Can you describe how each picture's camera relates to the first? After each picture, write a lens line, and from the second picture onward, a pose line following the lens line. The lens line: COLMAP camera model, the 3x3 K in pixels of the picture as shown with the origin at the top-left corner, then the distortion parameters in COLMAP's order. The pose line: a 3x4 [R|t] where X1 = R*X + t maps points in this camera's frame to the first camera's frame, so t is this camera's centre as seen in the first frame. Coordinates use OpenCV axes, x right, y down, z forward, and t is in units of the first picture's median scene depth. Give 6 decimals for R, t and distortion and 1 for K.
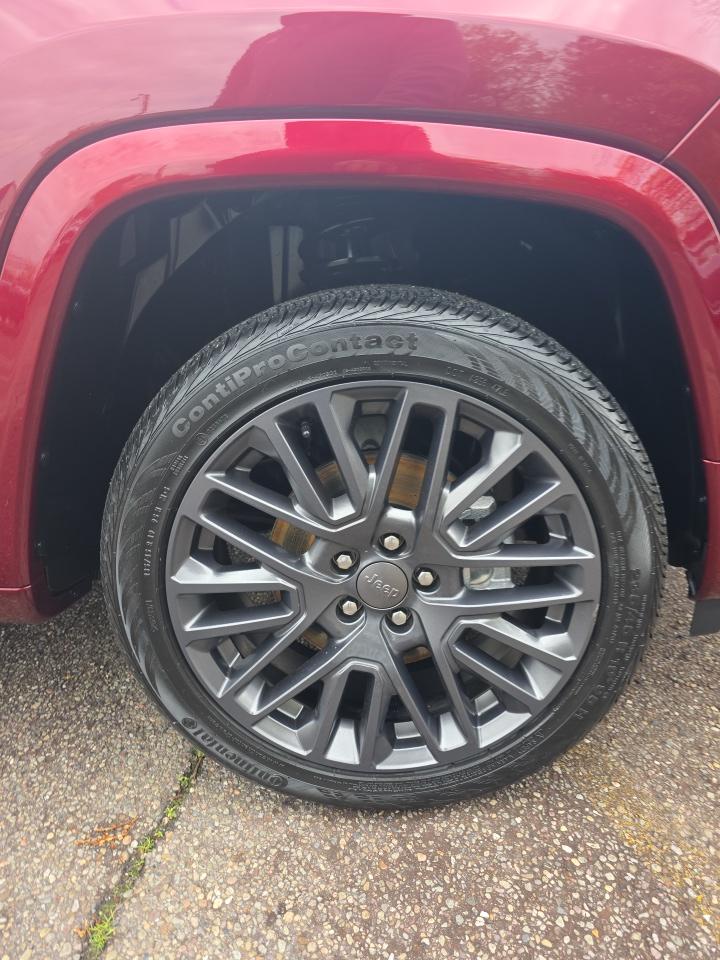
lens RADIAL K [[653.5, 0, 390.6], [0, 653.5, 476.6], [0, 0, 1]] dist [0.011589, -0.005490]
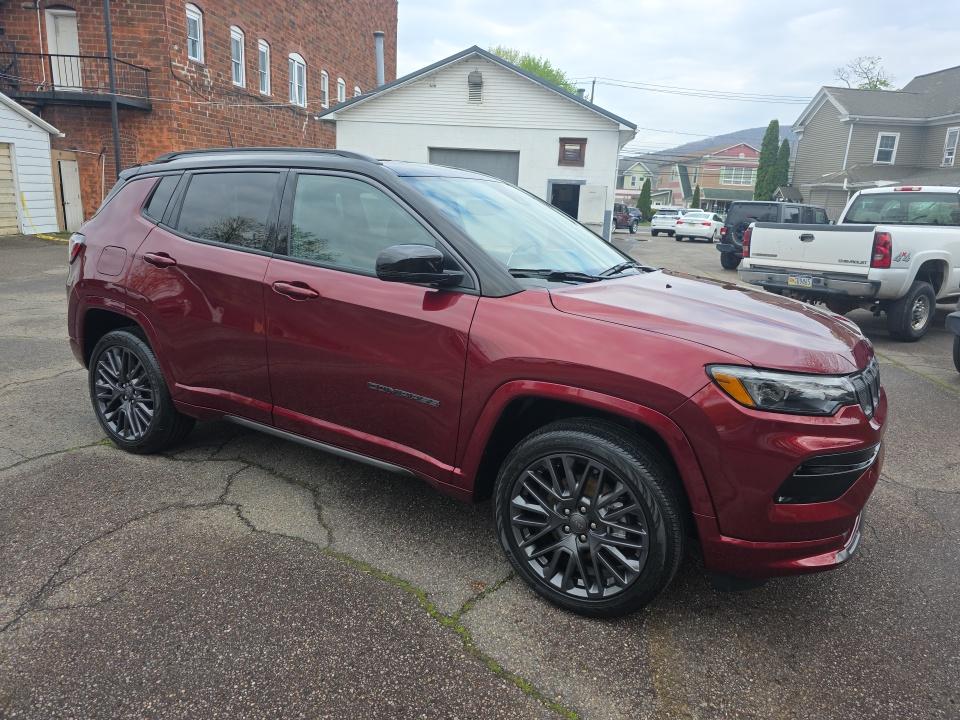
lens RADIAL K [[653.5, 0, 479.1], [0, 653.5, 361.9], [0, 0, 1]] dist [0.011589, -0.005490]
pose [[0.853897, 0.165560, -0.493406, 0.891623], [-0.214072, 0.975870, -0.043028, -0.298601], [0.474376, 0.142366, 0.868734, -1.736034]]
